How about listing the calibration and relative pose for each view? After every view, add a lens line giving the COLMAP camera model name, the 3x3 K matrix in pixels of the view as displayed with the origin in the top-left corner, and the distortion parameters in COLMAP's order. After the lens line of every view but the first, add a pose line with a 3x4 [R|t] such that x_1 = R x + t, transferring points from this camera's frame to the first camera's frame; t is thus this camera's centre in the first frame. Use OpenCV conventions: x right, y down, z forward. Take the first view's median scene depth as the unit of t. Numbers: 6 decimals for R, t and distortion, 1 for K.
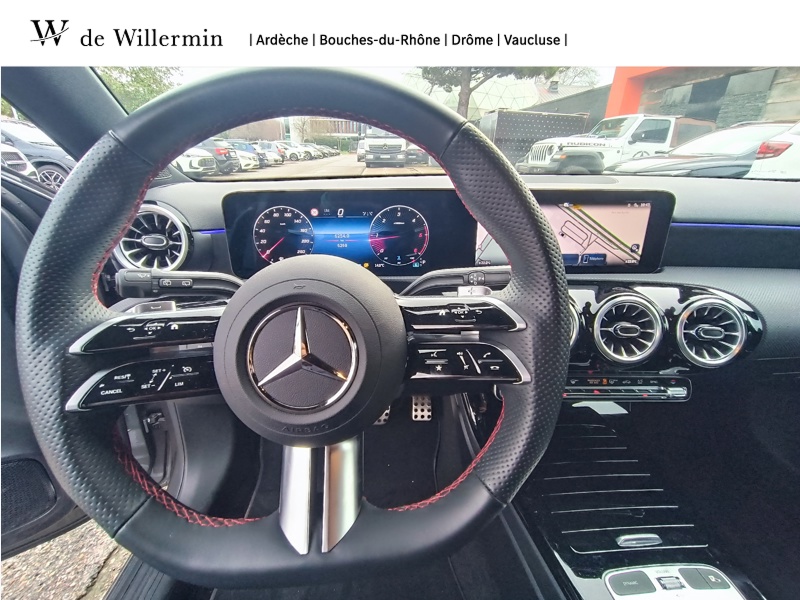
lens RADIAL K [[353.0, 0, 396.6], [0, 353.0, 302.5], [0, 0, 1]] dist [-0.005271, 0.000743]
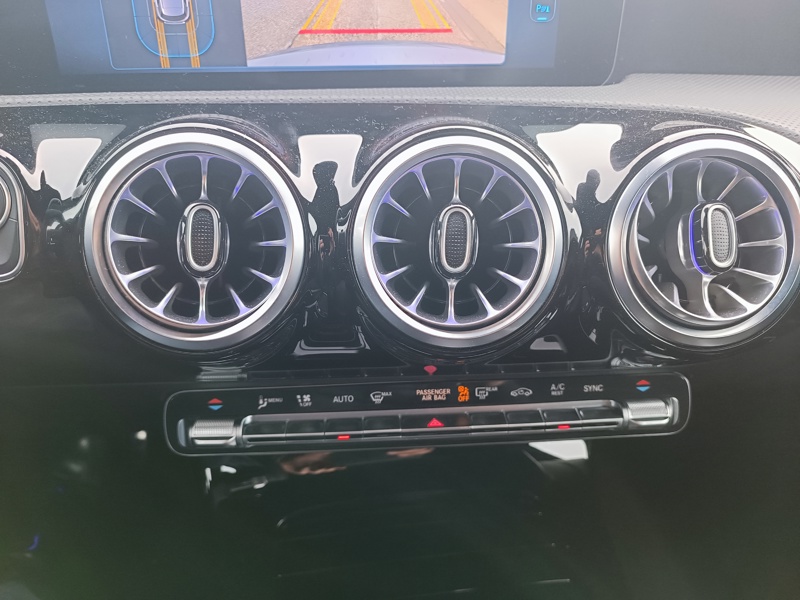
lens RADIAL K [[583.8, 0, 402.6], [0, 583.8, 300.3], [0, 0, 1]] dist [0.010259, -0.007312]
pose [[0.997867, -0.043164, 0.048970, 0.515453], [0.038761, 0.995406, 0.087544, 0.072349], [-0.052523, -0.085459, 0.994956, 0.411890]]
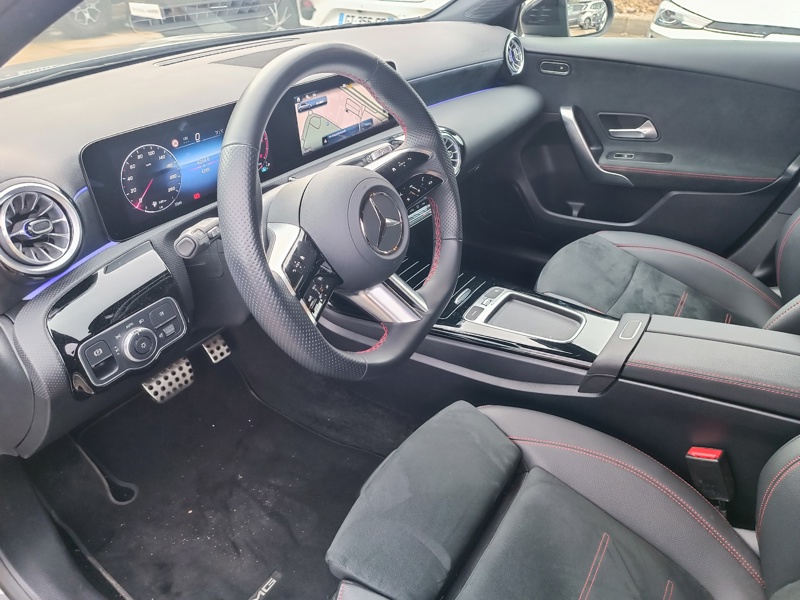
lens RADIAL K [[583.8, 0, 402.1], [0, 583.8, 295.2], [0, 0, 1]] dist [0.010259, -0.007312]
pose [[0.587694, -0.425801, 0.687975, -1.088369], [0.303232, 0.904253, 0.300627, -0.170572], [-0.750111, 0.031939, 0.660541, -0.451855]]
